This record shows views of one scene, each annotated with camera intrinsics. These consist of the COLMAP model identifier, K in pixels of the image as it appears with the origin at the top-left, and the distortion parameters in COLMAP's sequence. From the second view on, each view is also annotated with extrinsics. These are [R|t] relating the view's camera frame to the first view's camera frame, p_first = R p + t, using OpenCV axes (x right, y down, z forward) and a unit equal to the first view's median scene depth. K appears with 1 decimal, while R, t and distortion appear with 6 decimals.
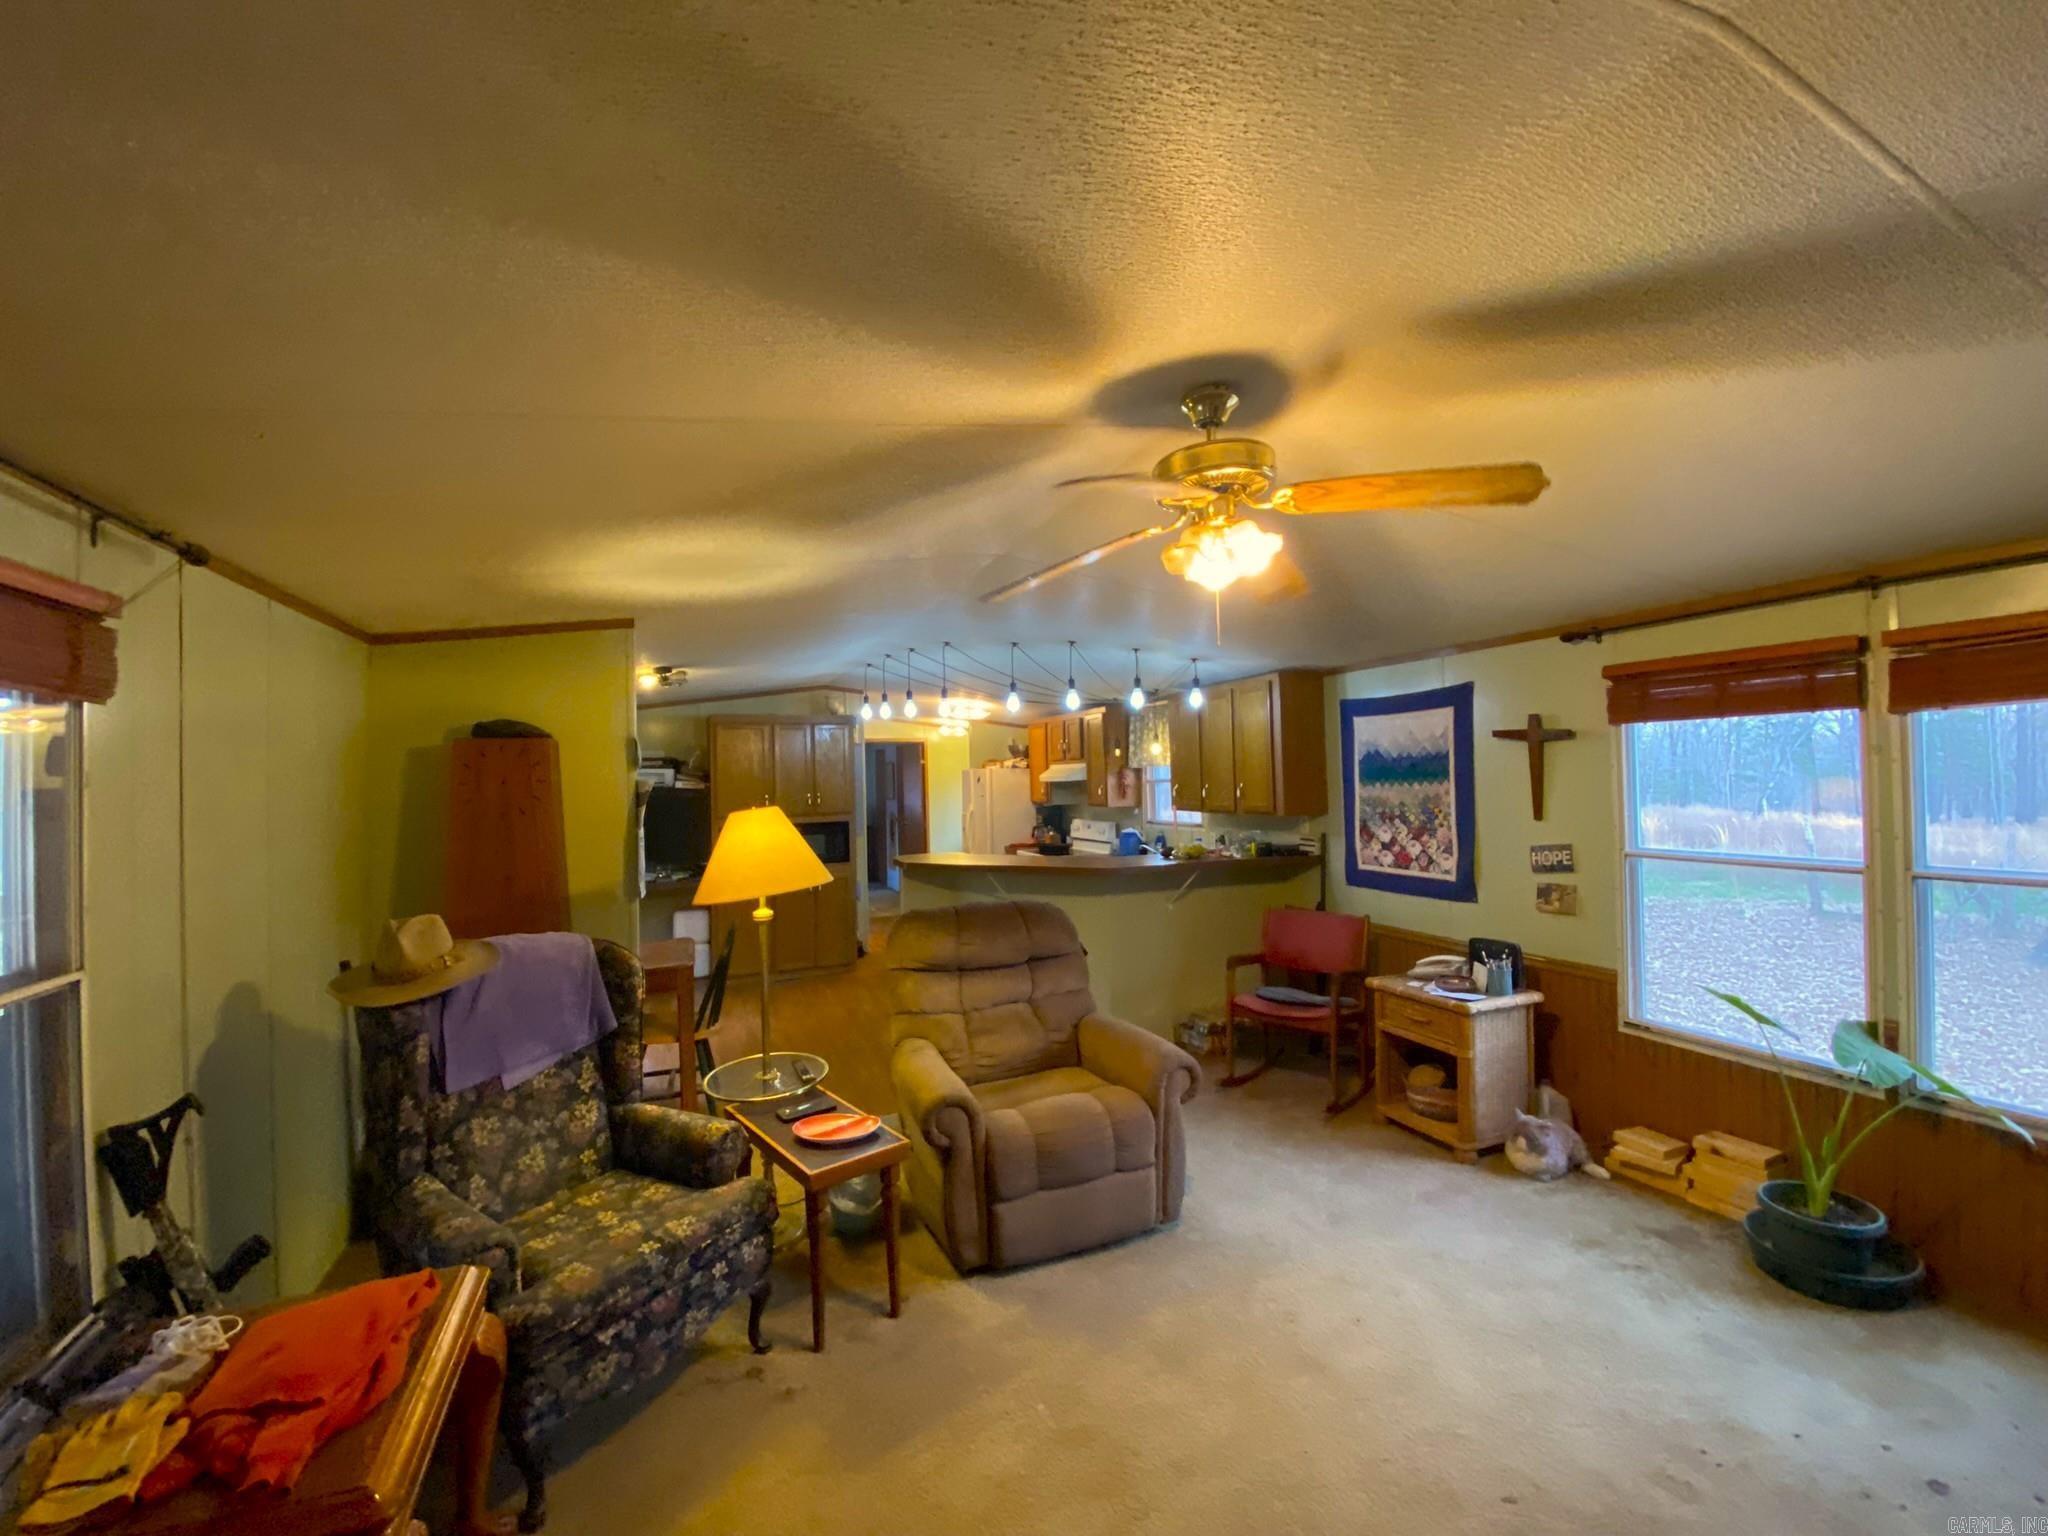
lens RADIAL K [[828.5, 0, 1011.1], [0, 828.5, 761.9], [0, 0, 1]] dist [0.052770, -0.032758]
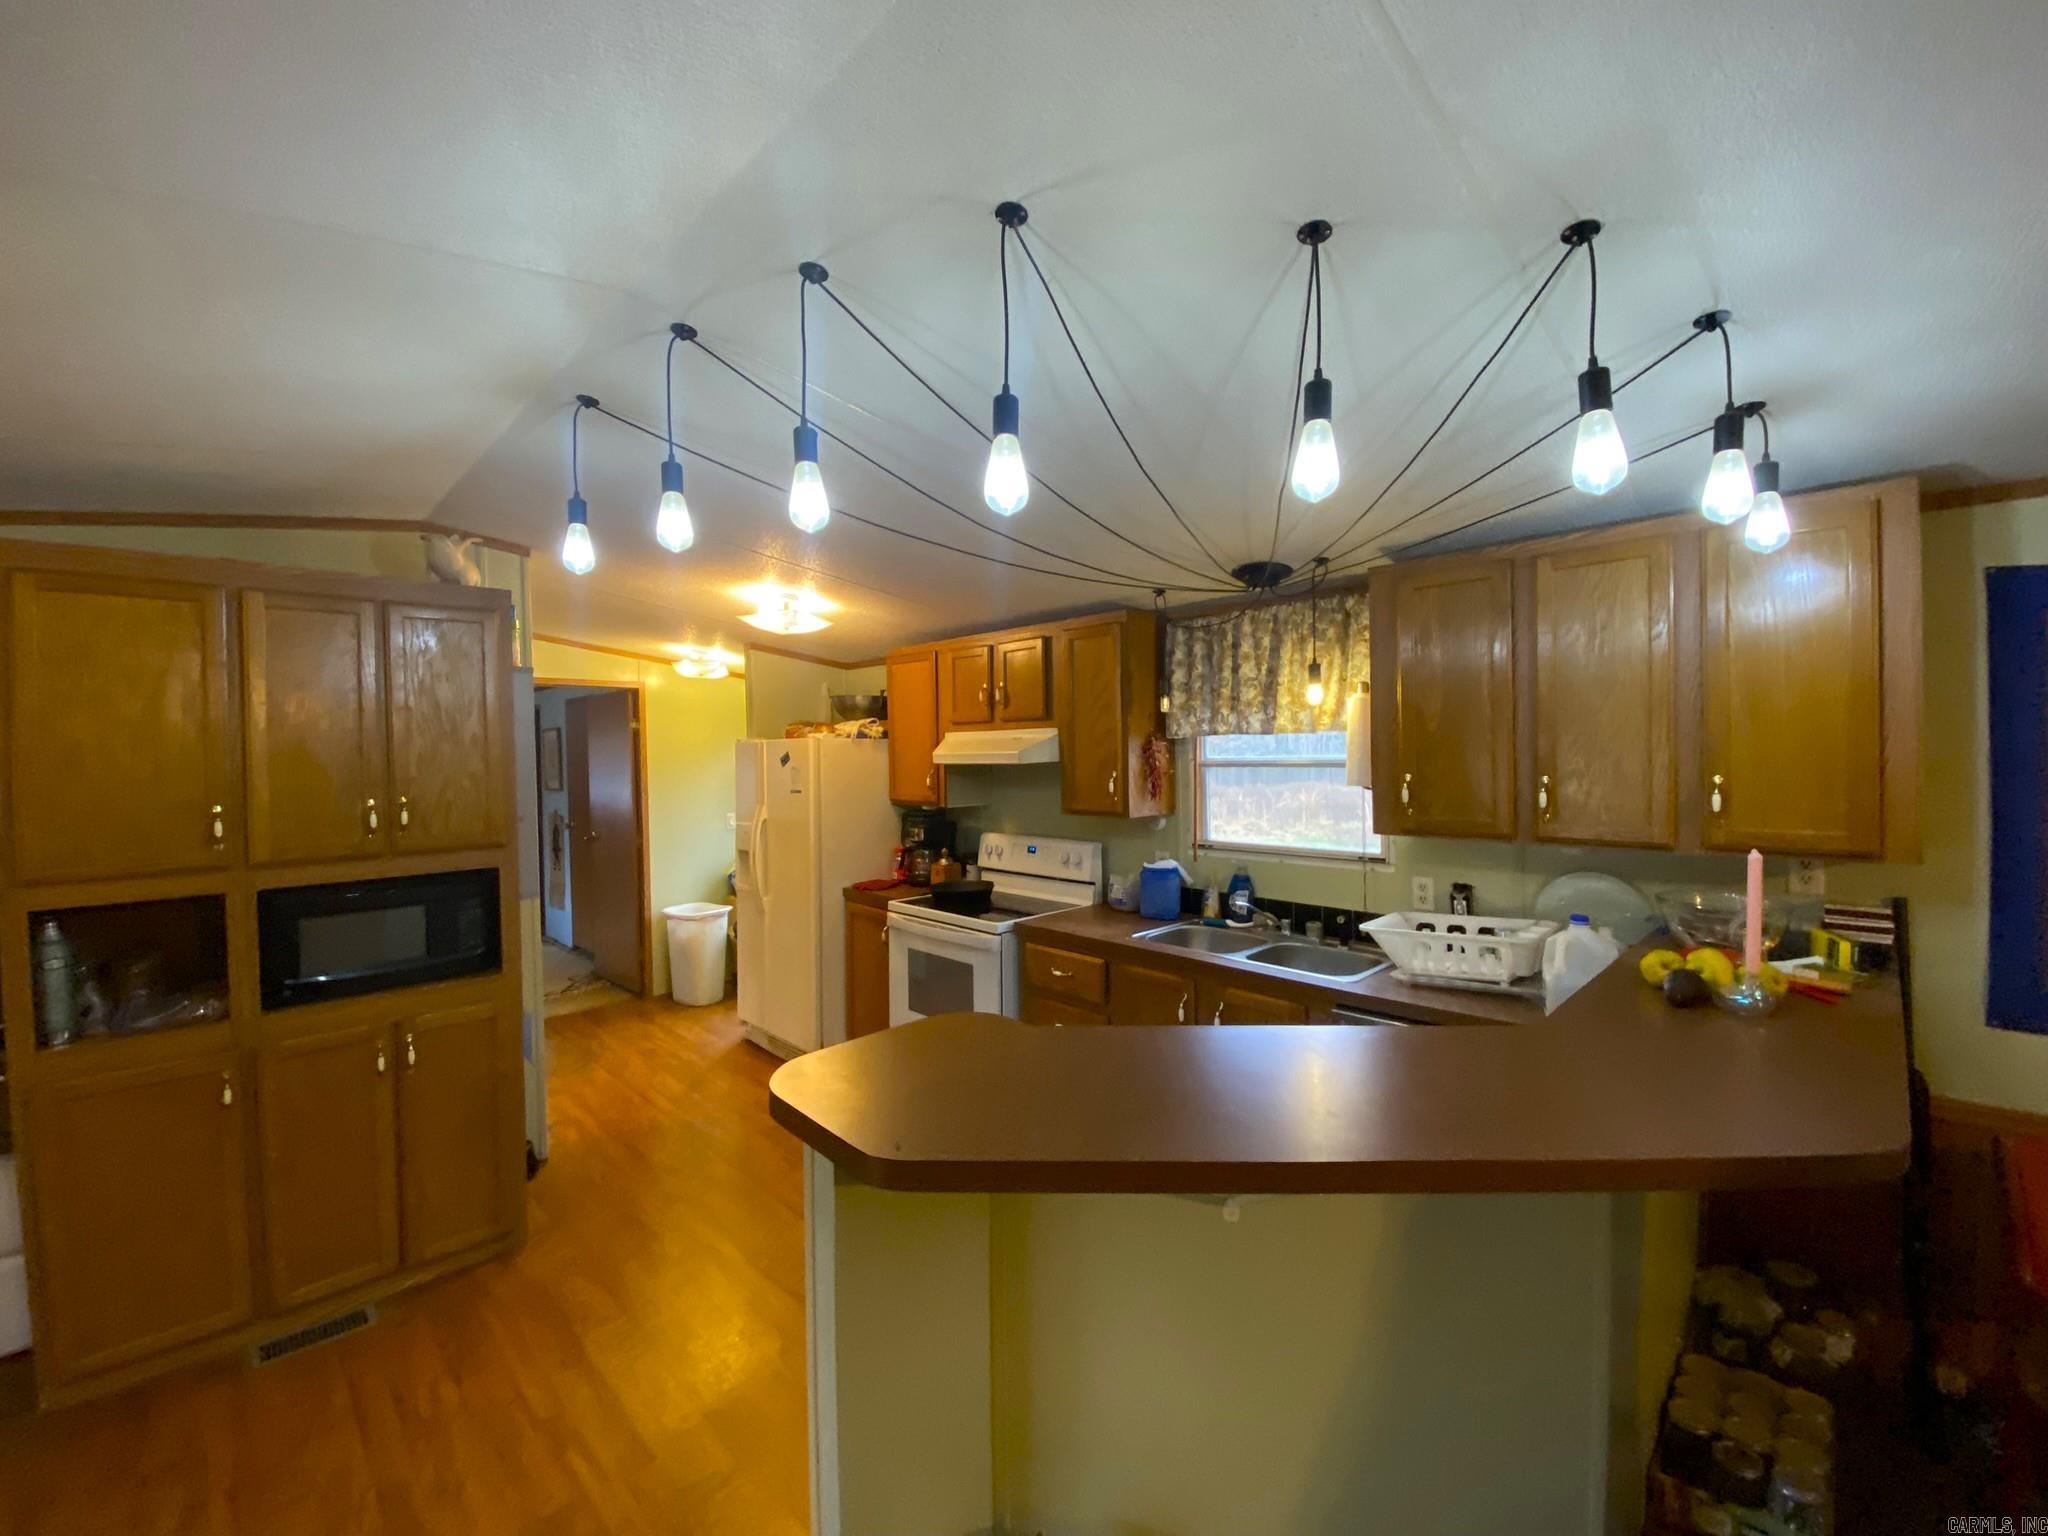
lens RADIAL K [[828.5, 0, 1011.1], [0, 828.5, 761.9], [0, 0, 1]] dist [0.052770, -0.032758]
pose [[0.924758, 0.001282, 0.380555, -0.115524], [-0.012913, 0.999524, 0.028012, 0.007790], [-0.380338, -0.030818, 0.924334, 0.510373]]
